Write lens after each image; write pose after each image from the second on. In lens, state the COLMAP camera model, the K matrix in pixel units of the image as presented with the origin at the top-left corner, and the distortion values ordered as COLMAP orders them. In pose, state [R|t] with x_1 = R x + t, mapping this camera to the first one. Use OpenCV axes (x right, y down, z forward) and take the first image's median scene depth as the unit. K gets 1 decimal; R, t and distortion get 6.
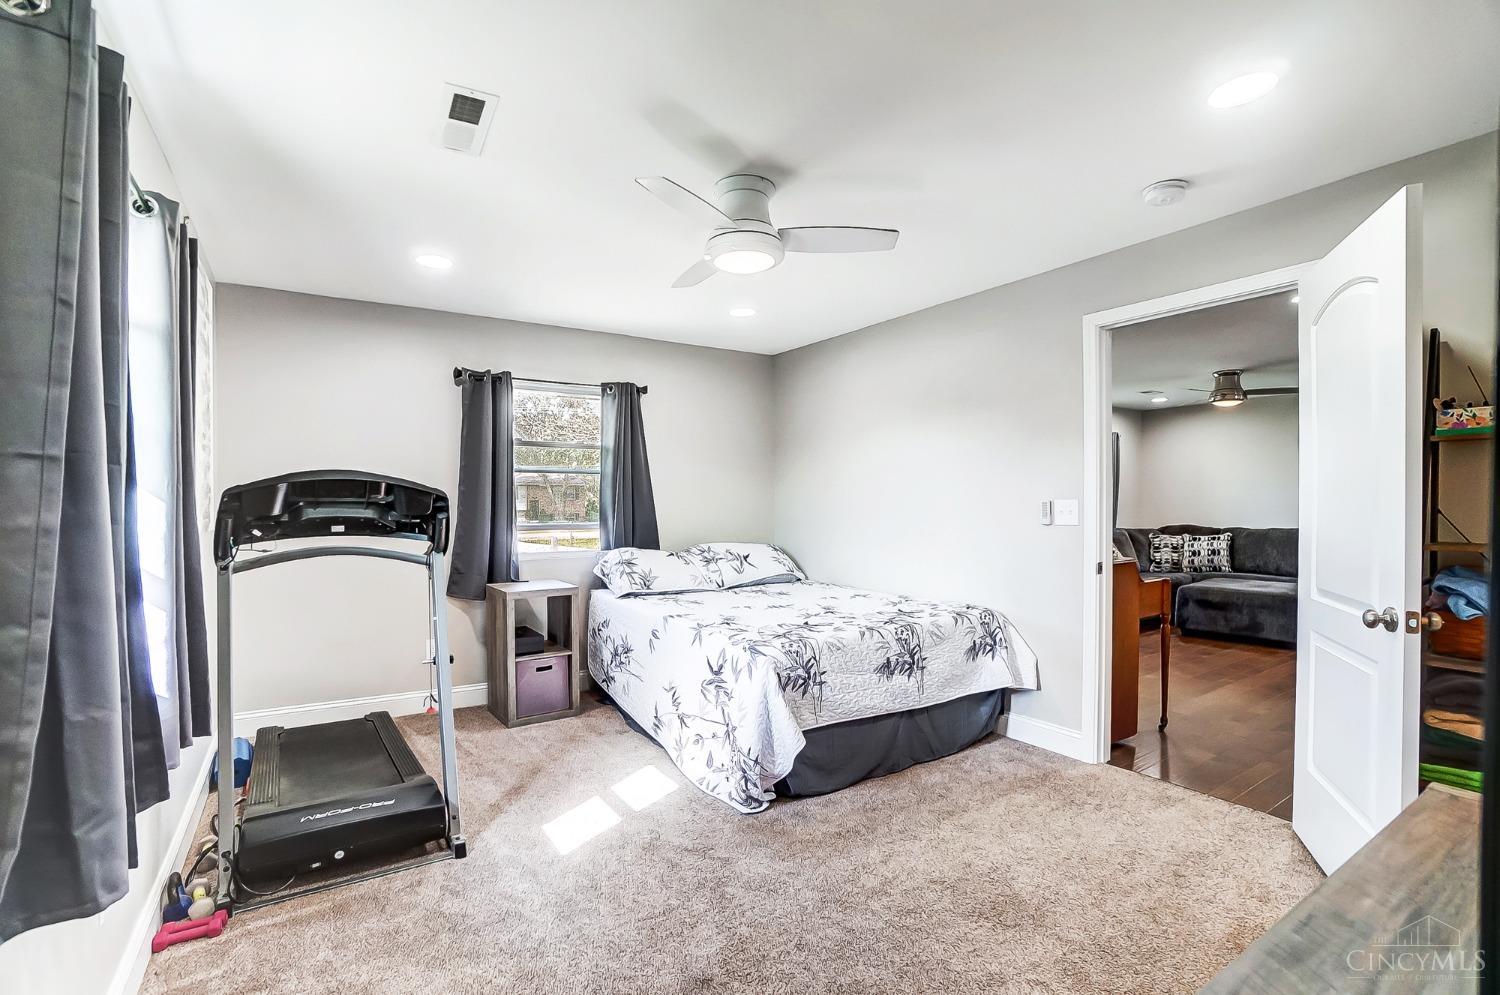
lens RADIAL K [[676.3, 0, 733.8], [0, 676.3, 492.7], [0, 0, 1]] dist [-0.060236, 0.026583]
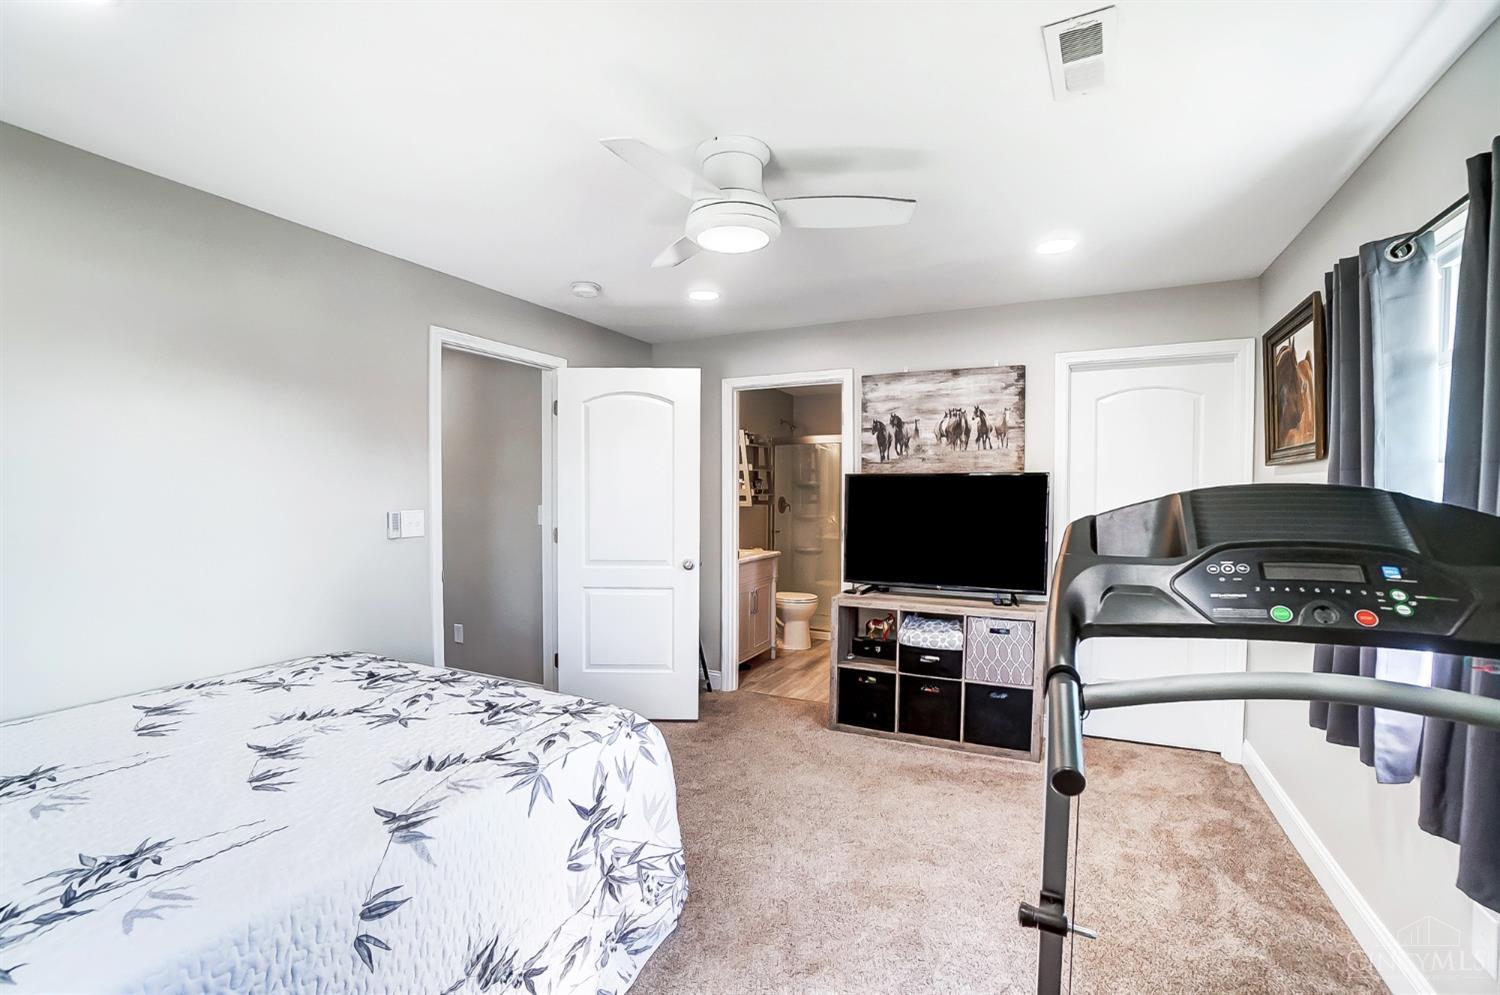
lens RADIAL K [[676.3, 0, 733.8], [0, 676.3, 492.7], [0, 0, 1]] dist [-0.060236, 0.026583]
pose [[-0.512844, 0.003889, 0.858473, -0.608282], [-0.010529, 0.999886, -0.010820, -0.010540], [-0.858417, -0.014587, -0.512745, 1.213086]]
